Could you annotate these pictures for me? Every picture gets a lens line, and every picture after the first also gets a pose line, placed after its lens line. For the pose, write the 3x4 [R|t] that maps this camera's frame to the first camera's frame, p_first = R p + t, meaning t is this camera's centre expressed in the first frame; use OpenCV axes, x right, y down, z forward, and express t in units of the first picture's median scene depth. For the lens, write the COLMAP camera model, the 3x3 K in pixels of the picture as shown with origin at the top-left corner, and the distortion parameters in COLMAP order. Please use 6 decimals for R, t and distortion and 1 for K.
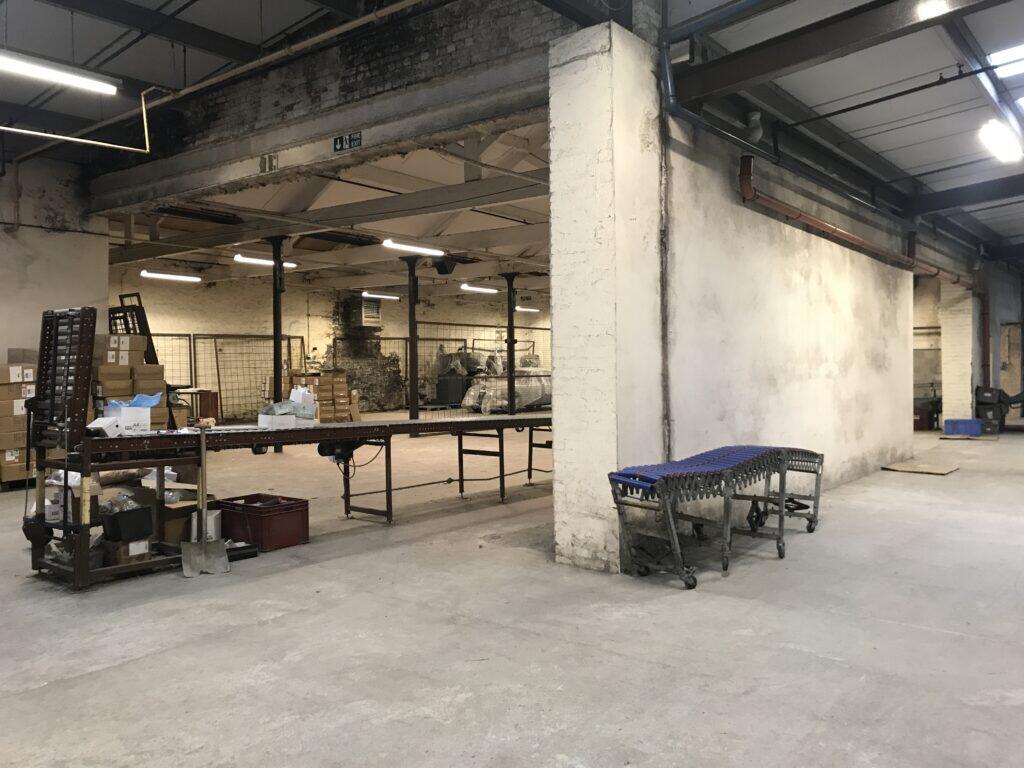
lens RADIAL K [[835.8, 0, 514.8], [0, 835.8, 370.8], [0, 0, 1]] dist [0.060847, -0.068818]
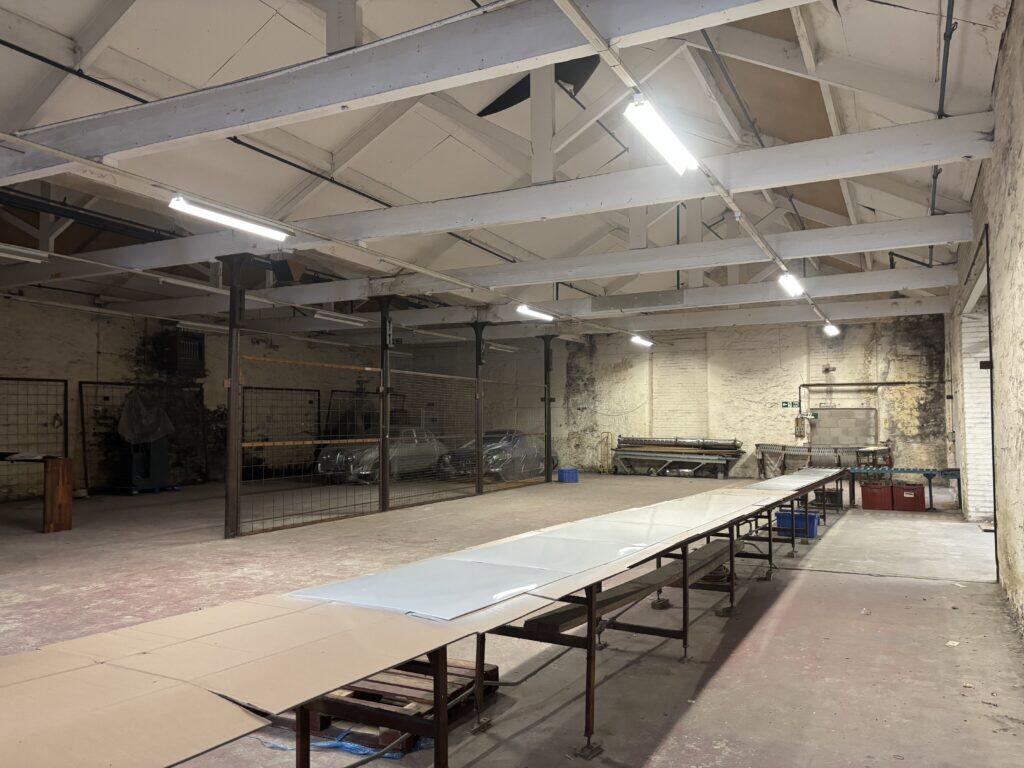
lens RADIAL K [[777.0, 0, 507.7], [0, 777.0, 387.9], [0, 0, 1]] dist [0.034458, -0.007411]
pose [[0.983248, 0.015628, 0.181604, -0.063648], [-0.006812, 0.998772, -0.049069, -0.016024], [-0.182148, 0.047010, 0.982147, 0.935734]]
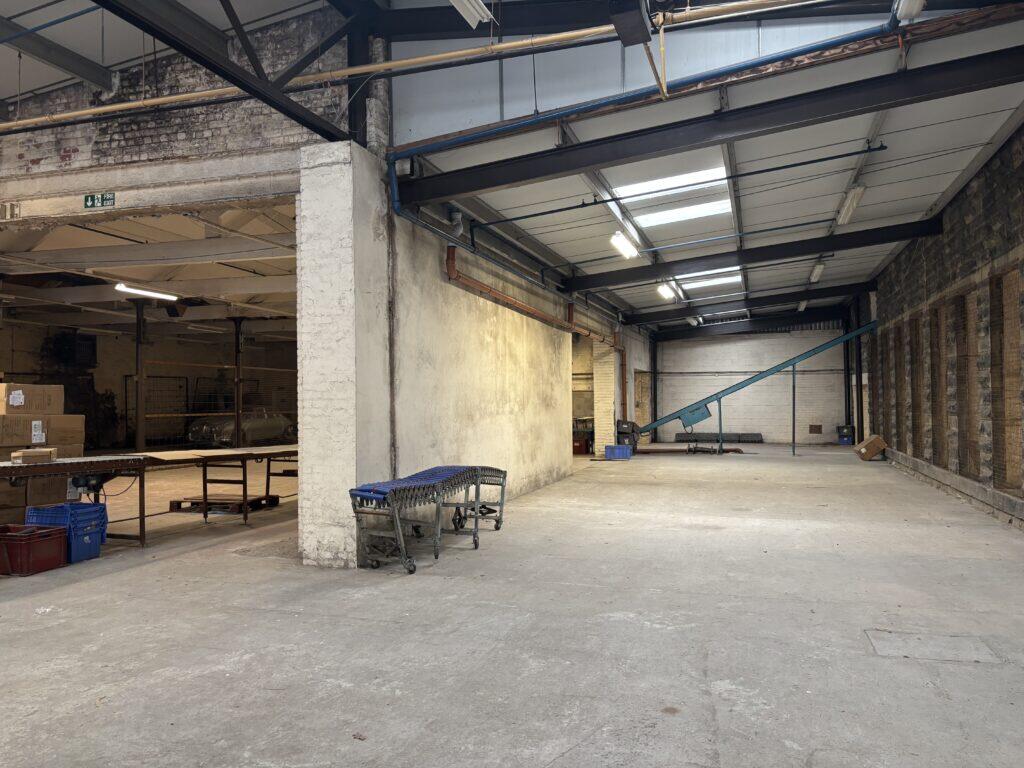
lens RADIAL K [[777.0, 0, 507.7], [0, 777.0, 387.9], [0, 0, 1]] dist [0.034458, -0.007411]
pose [[0.940523, 0.008737, 0.339619, -0.056462], [-0.000322, 0.999692, -0.024826, -0.003309], [-0.339731, 0.023240, 0.940235, -0.177225]]
